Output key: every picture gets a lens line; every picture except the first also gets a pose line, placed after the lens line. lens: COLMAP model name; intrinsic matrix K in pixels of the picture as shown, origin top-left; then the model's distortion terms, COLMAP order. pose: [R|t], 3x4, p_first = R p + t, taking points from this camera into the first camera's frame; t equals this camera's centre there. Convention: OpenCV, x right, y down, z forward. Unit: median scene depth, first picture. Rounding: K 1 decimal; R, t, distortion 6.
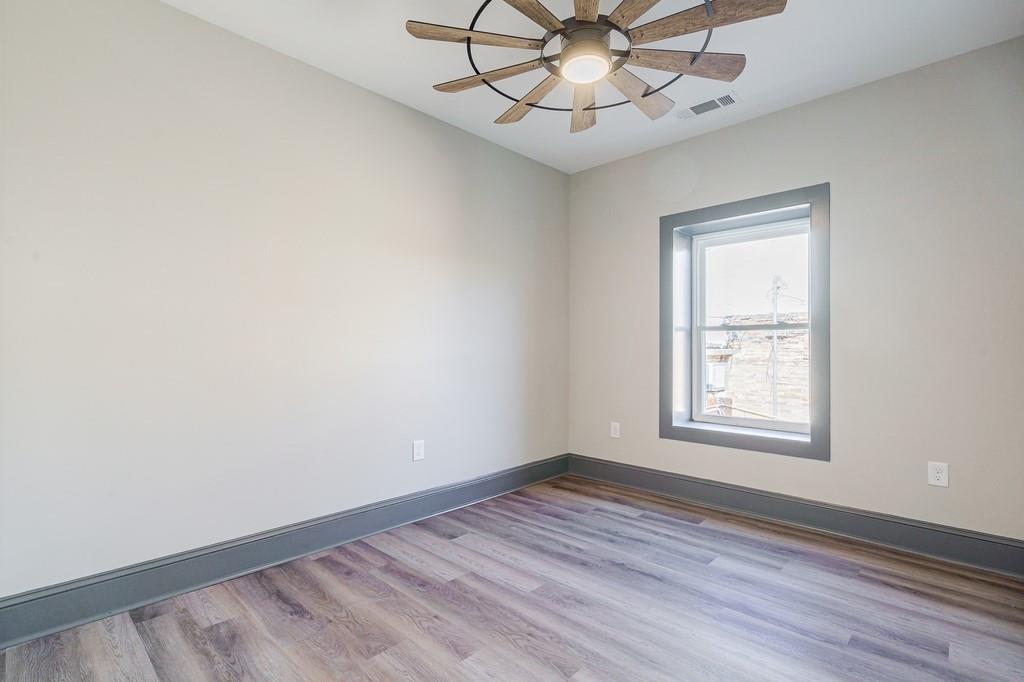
lens RADIAL K [[483.2, 0, 517.5], [0, 483.2, 343.3], [0, 0, 1]] dist [-0.001539, 0.000147]
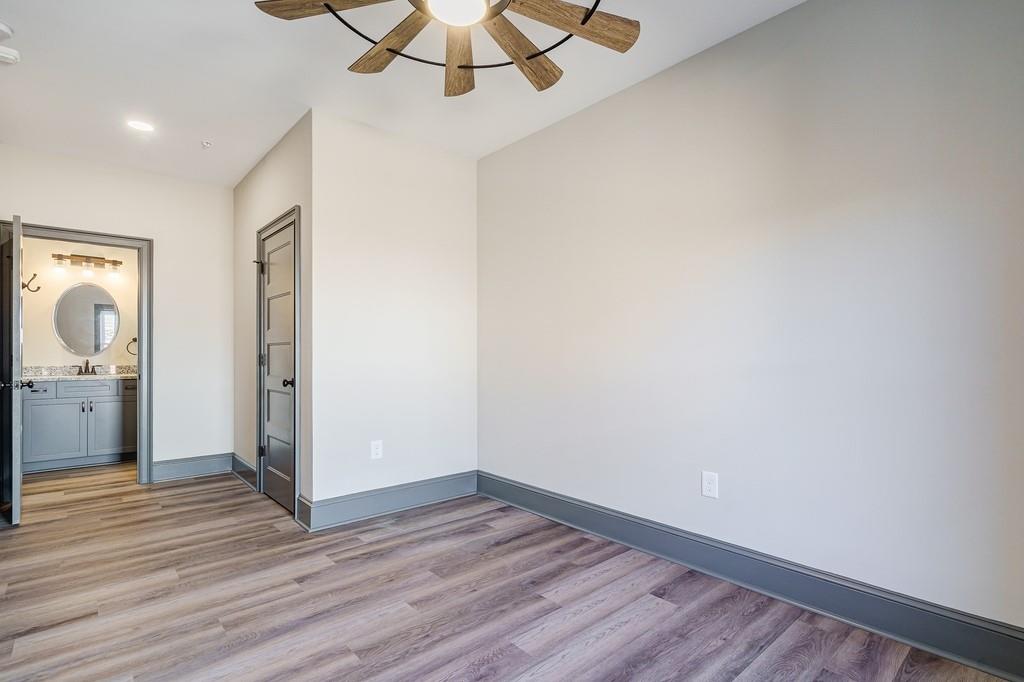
lens RADIAL K [[494.5, 0, 512.0], [0, 494.5, 350.7], [0, 0, 1]] dist [-0.000067, -0.000205]
pose [[-0.089588, -0.006767, -0.995956, 0.814222], [0.009519, 0.999925, -0.007651, 0.012189], [0.995933, -0.010166, -0.089516, 0.995351]]
